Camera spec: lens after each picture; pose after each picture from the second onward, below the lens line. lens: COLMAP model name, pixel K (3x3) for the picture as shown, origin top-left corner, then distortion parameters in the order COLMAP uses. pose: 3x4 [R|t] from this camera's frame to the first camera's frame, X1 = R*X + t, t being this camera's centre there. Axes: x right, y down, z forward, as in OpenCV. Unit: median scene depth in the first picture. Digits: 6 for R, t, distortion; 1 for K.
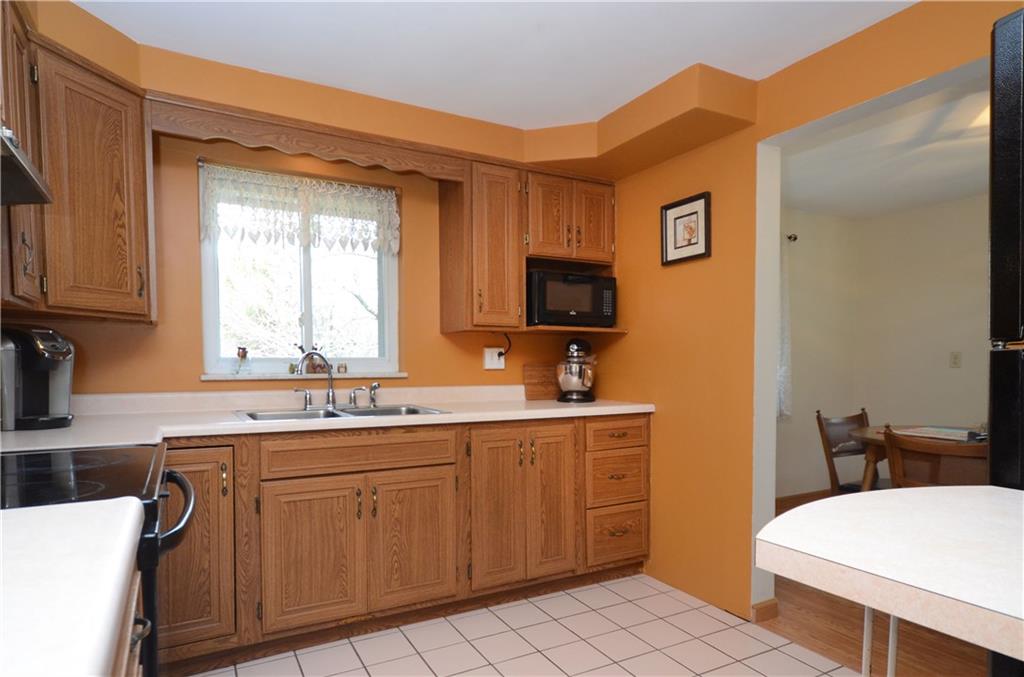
lens RADIAL K [[593.2, 0, 513.9], [0, 593.2, 385.5], [0, 0, 1]] dist [0.023638, 0.000056]
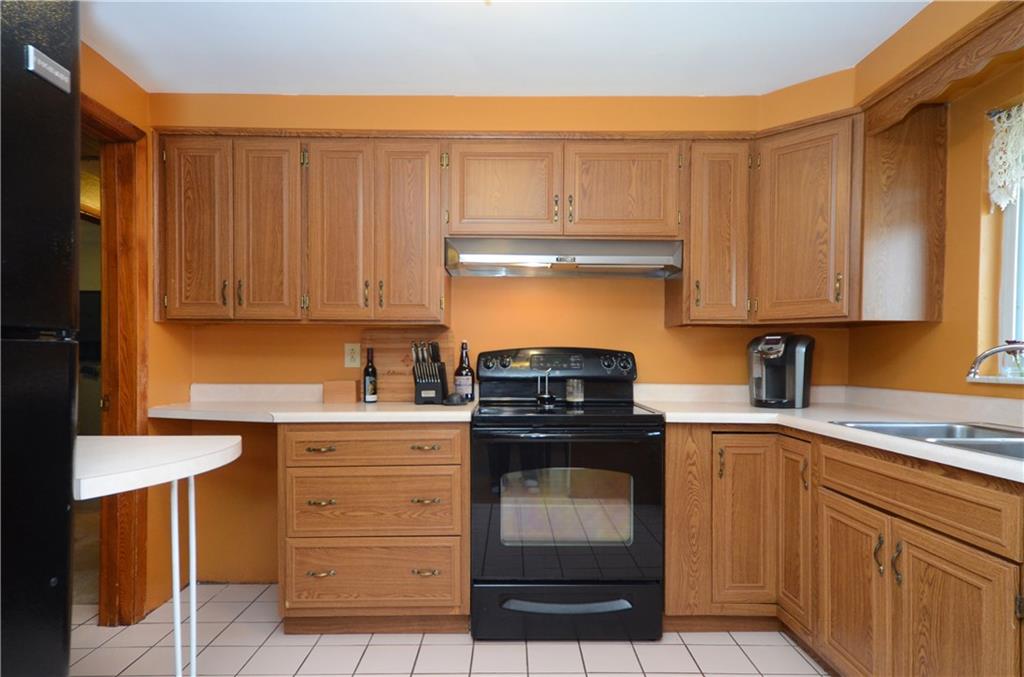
lens RADIAL K [[596.6, 0, 511.8], [0, 596.6, 366.1], [0, 0, 1]] dist [0.035354, 0.000451]
pose [[-0.477412, 0.008271, -0.878640, 0.585301], [-0.035382, 0.998964, 0.028629, -0.035443], [0.877967, 0.044756, -0.476625, 0.922031]]
